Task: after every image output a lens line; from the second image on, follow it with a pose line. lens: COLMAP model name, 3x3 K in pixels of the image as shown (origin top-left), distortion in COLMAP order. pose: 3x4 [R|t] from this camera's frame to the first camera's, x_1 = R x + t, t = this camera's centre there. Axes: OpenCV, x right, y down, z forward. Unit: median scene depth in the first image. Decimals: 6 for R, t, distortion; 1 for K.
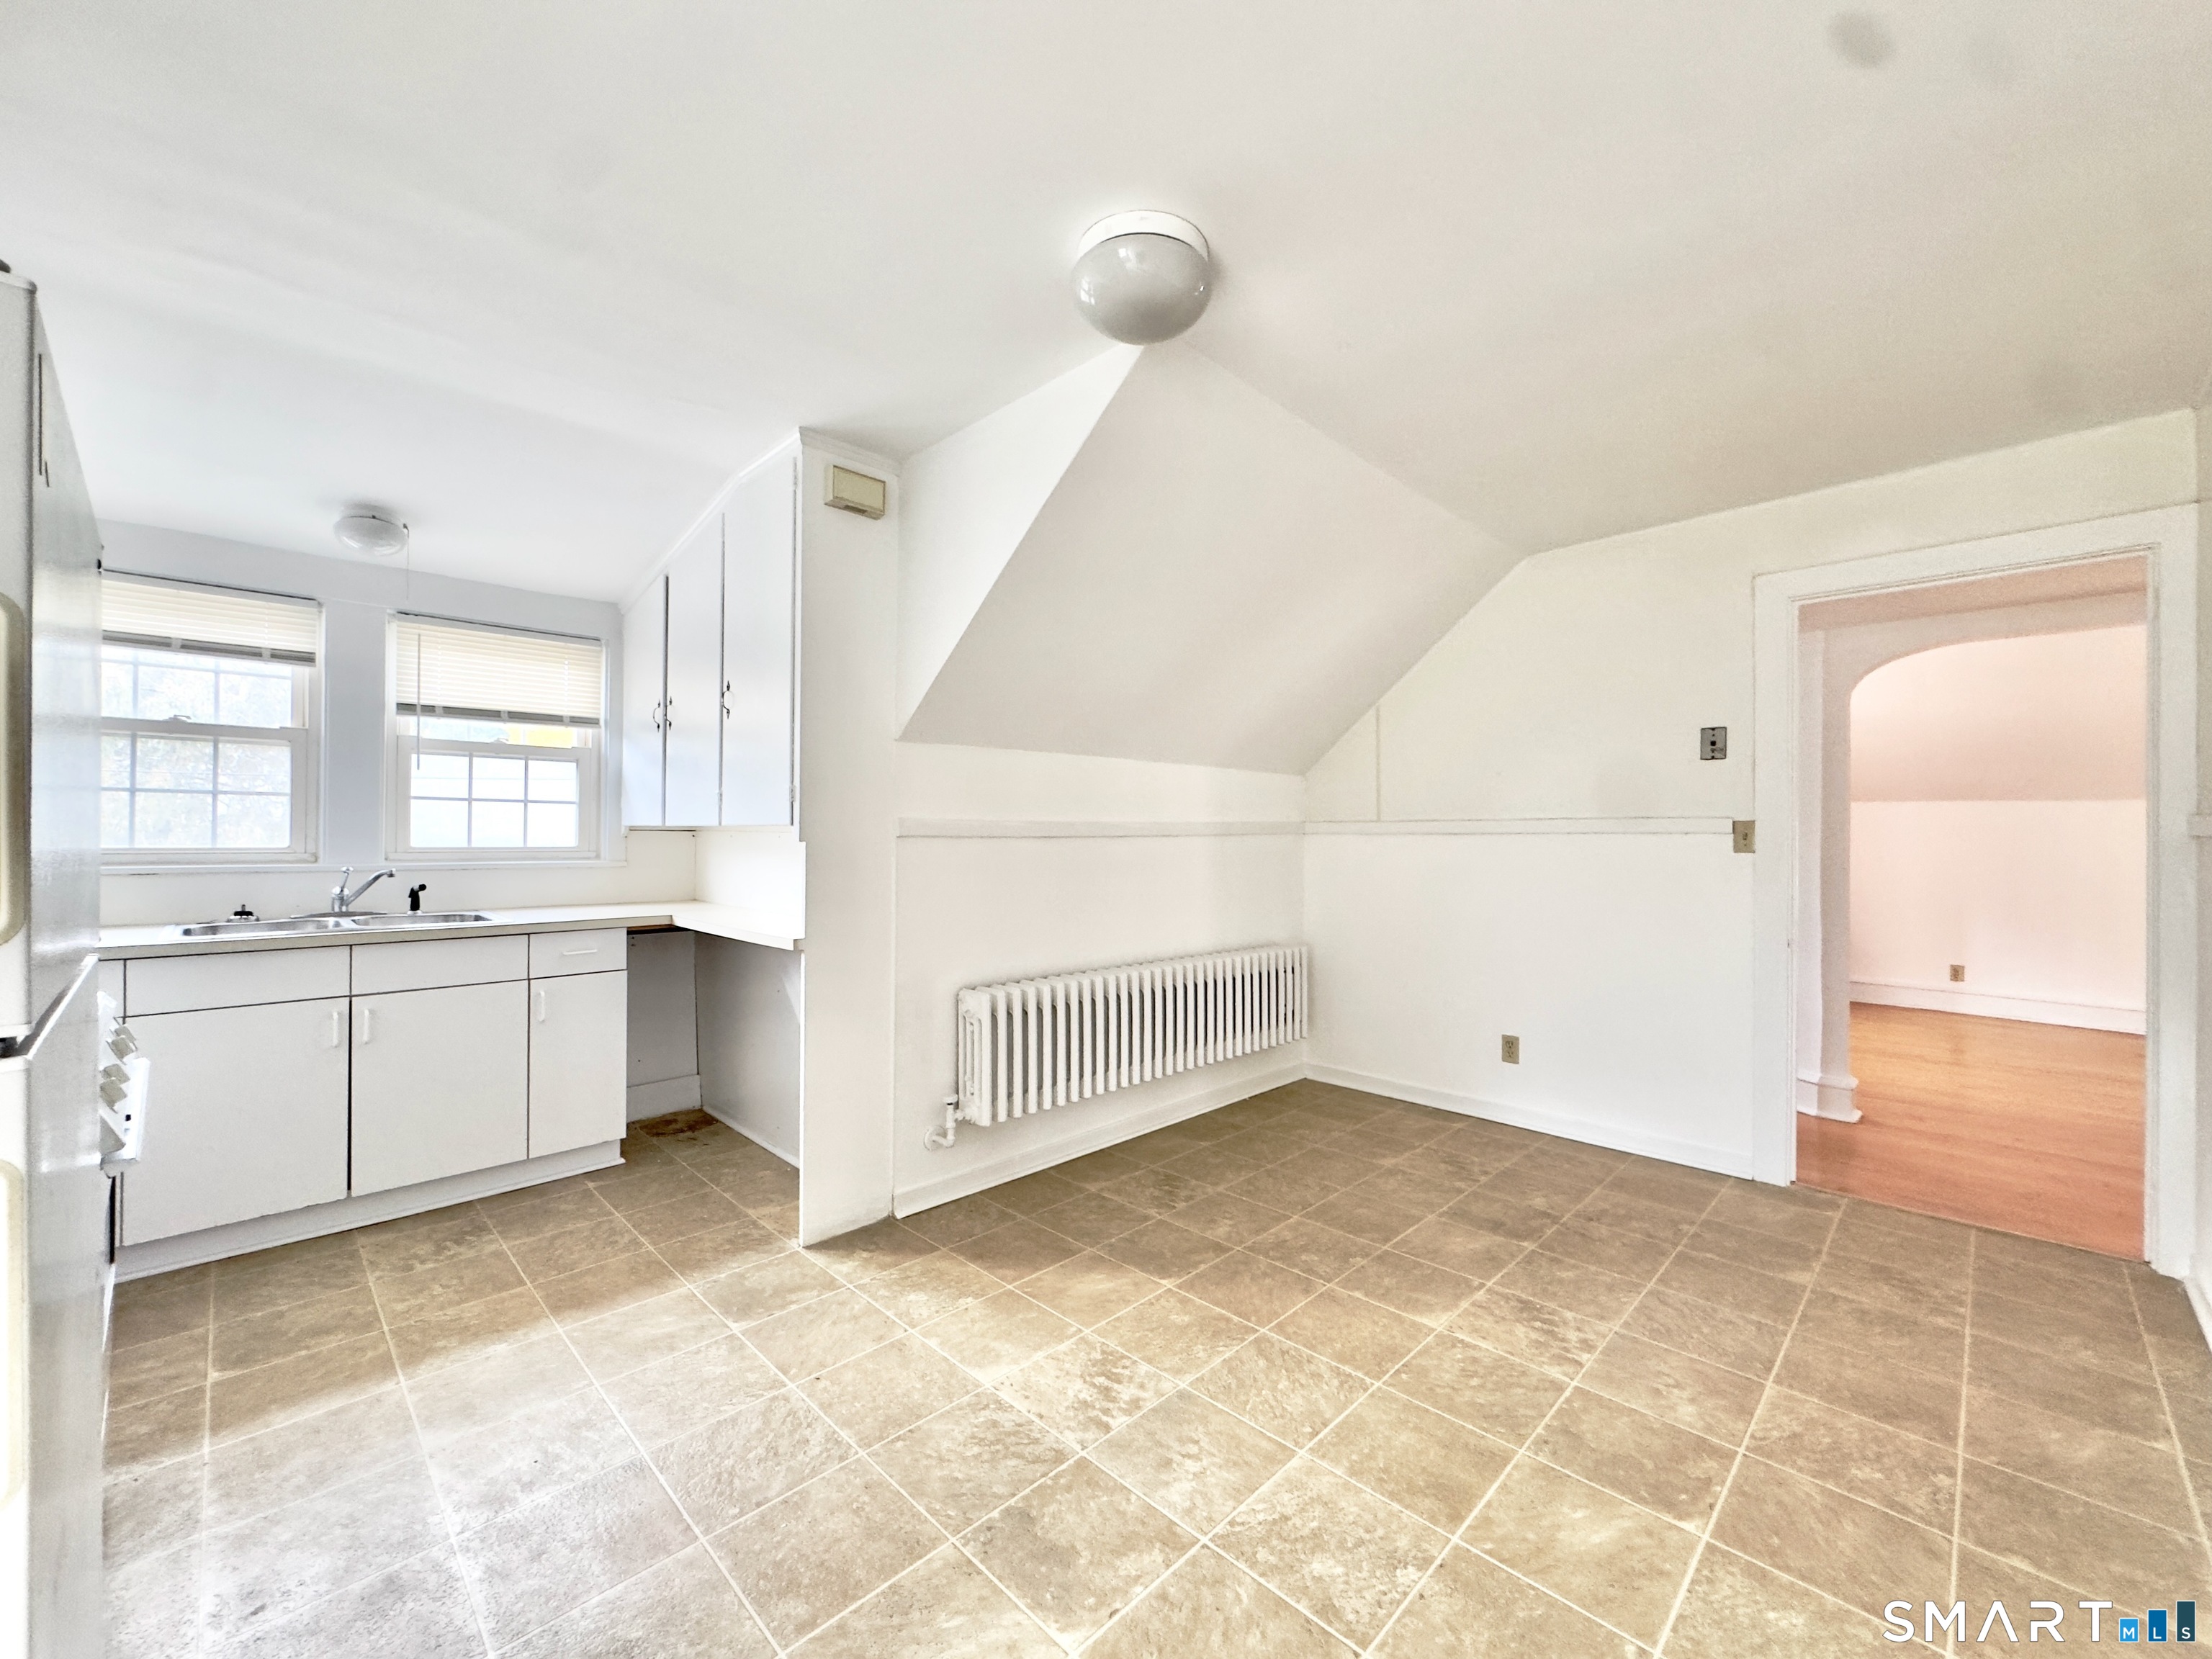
lens RADIAL K [[897.7, 0, 1098.4], [0, 897.7, 840.9], [0, 0, 1]] dist [-0.003100, -0.000032]
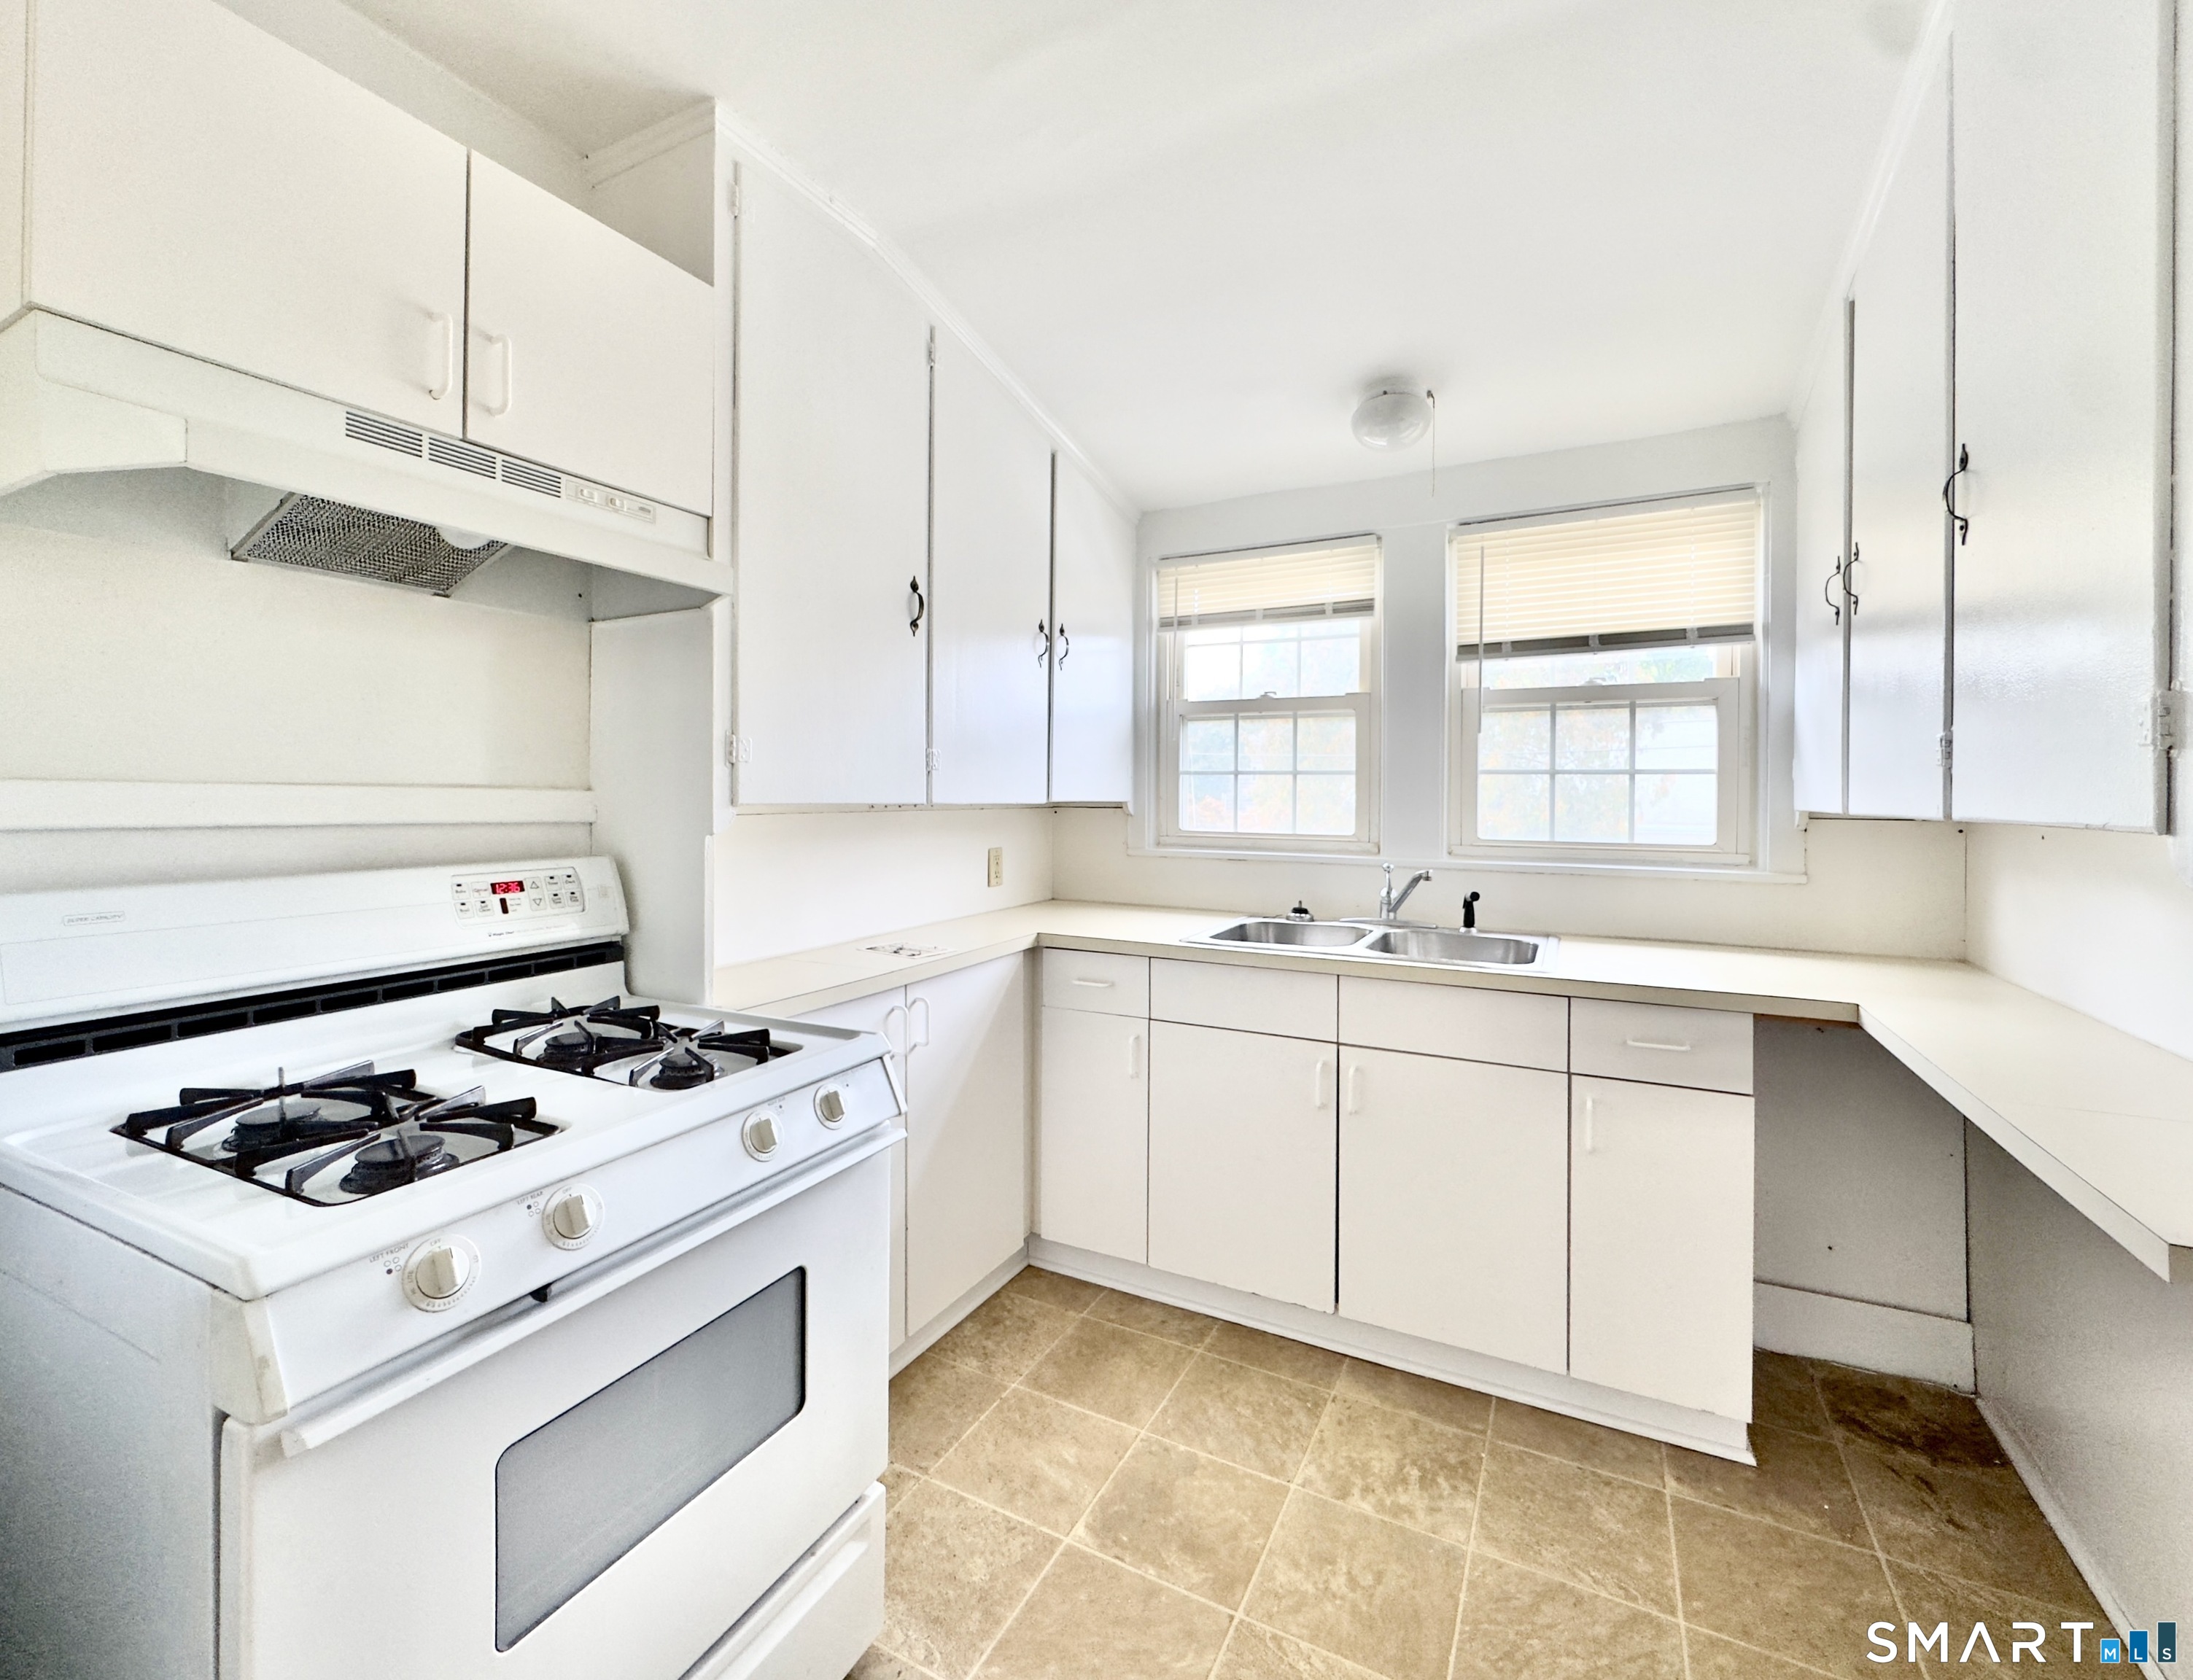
lens RADIAL K [[934.5, 0, 1105.8], [0, 934.5, 796.7], [0, 0, 1]] dist [-0.001818, 0.000085]
pose [[0.315293, -0.003393, -0.948988, -0.144991], [-0.012917, 0.999886, -0.007866, -0.019232], [0.948906, 0.014738, 0.315213, 0.507433]]
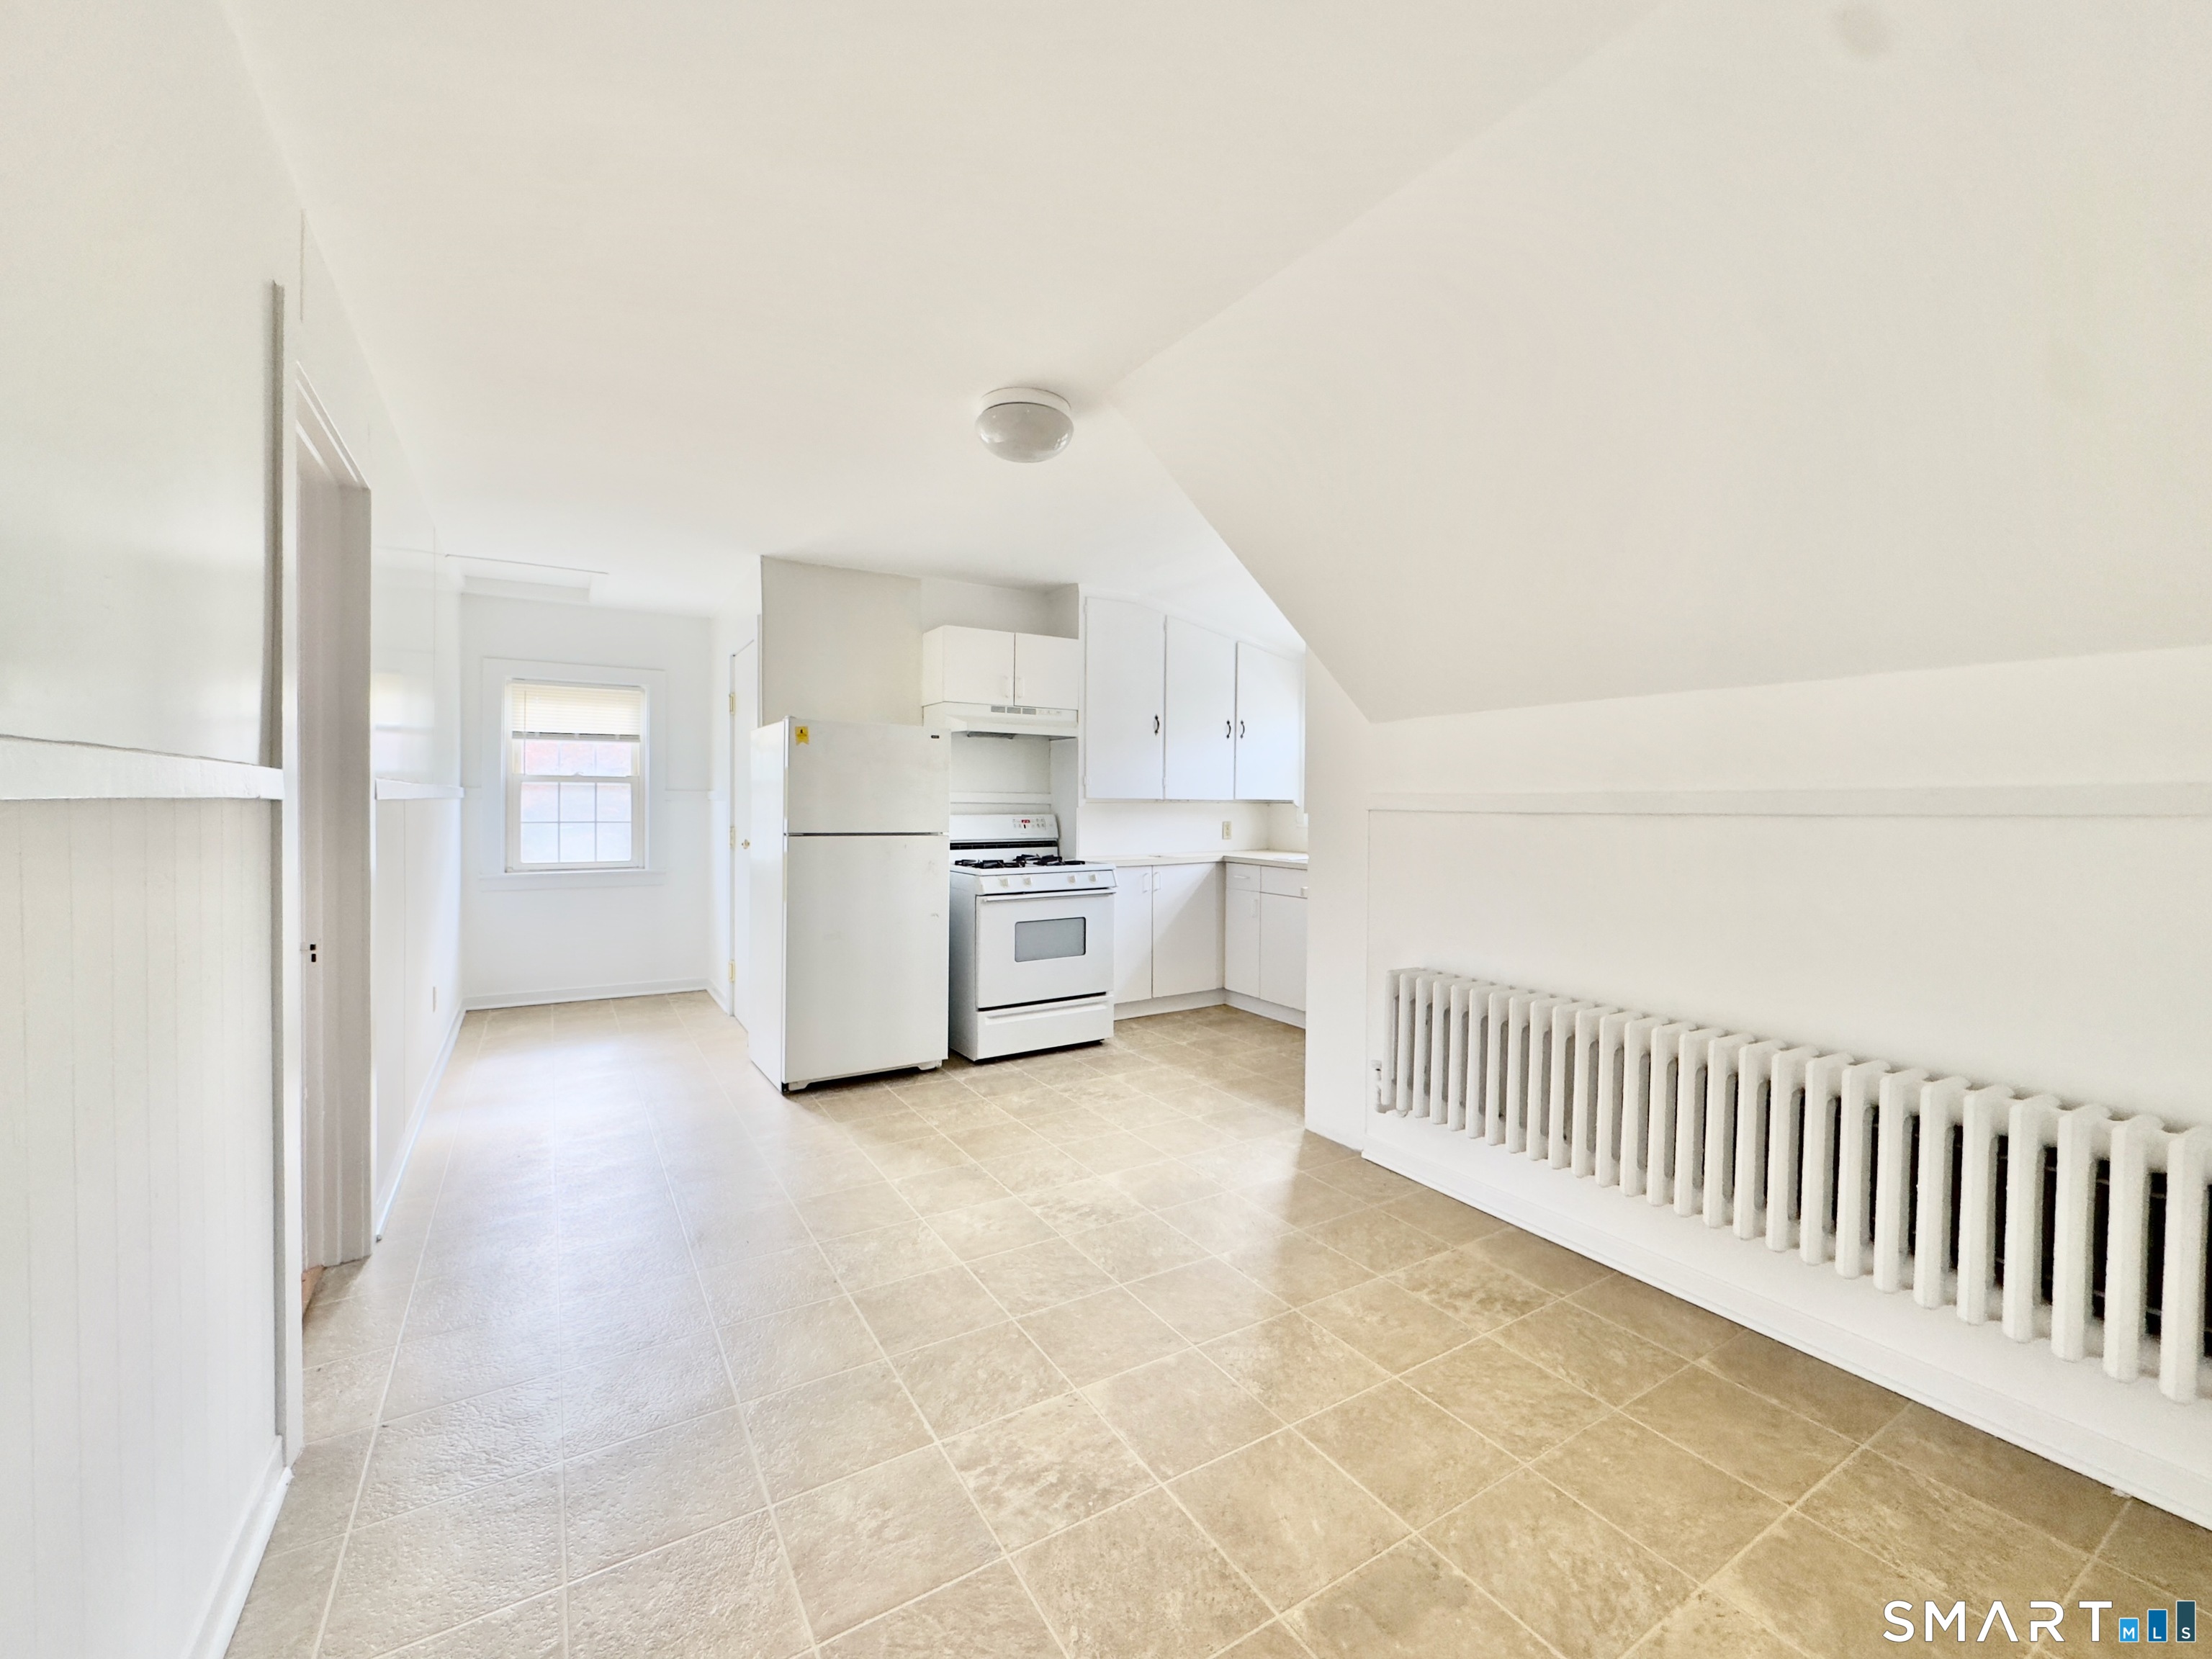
lens RADIAL K [[897.7, 0, 1091.4], [0, 897.7, 807.8], [0, 0, 1]] dist [-0.003100, -0.000032]
pose [[-0.237158, 0.001895, -0.971469, 0.869013], [-0.014949, 0.999873, 0.005599, -0.008288], [0.971356, 0.015850, -0.237100, 0.872744]]
